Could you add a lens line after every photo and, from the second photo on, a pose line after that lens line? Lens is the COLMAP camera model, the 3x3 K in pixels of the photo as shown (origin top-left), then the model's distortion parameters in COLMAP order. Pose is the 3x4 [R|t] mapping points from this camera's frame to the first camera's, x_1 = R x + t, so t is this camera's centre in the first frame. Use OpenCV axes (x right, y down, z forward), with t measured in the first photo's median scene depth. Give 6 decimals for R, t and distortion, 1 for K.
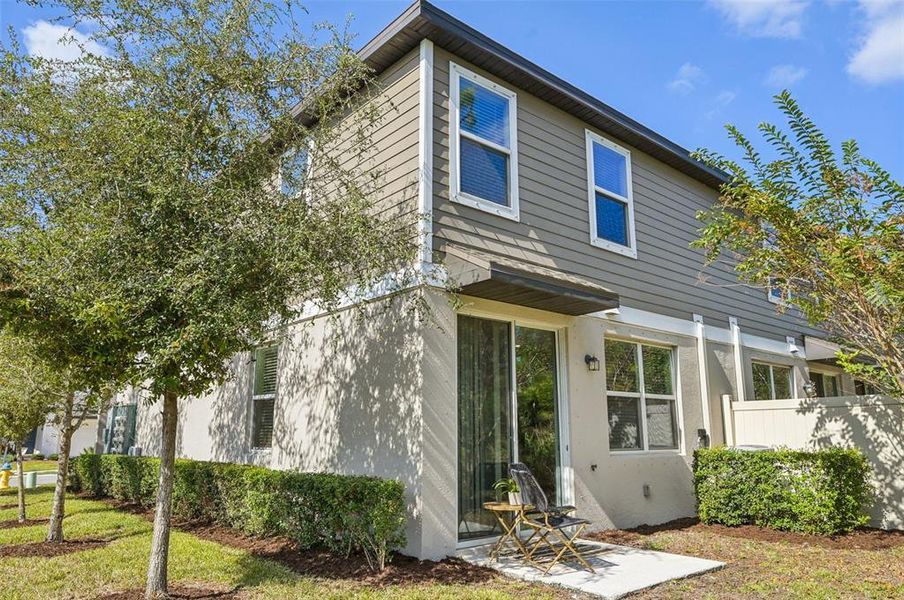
lens RADIAL K [[648.3, 0, 452.0], [0, 648.3, 300.0], [0, 0, 1]] dist [-0.004989, -0.001840]
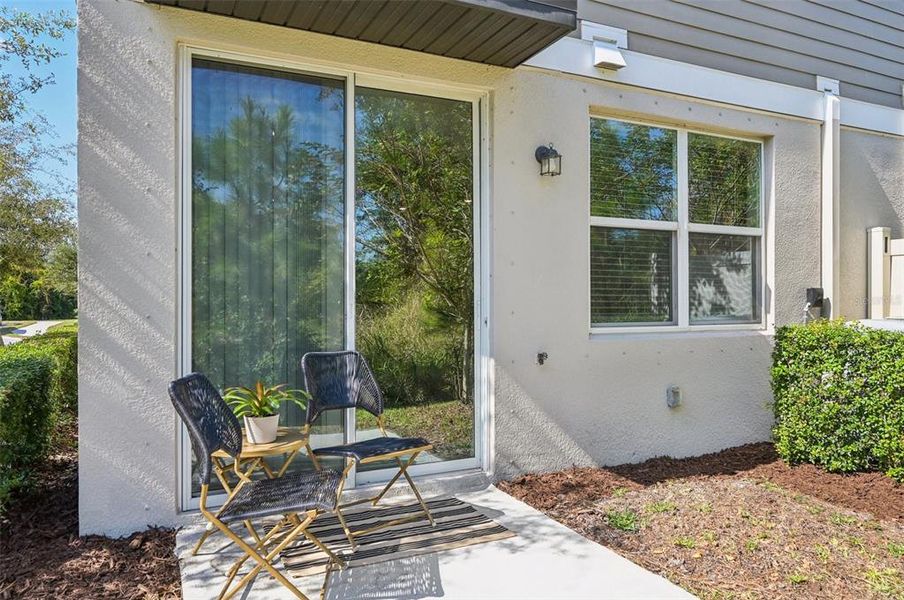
lens RADIAL K [[648.3, 0, 452.0], [0, 648.3, 300.0], [0, 0, 1]] dist [-0.004989, -0.001840]
pose [[0.964065, 0.003695, -0.265640, 0.262803], [0.052284, 0.977709, 0.203350, 0.090881], [0.260470, -0.209931, 0.942382, 0.446043]]
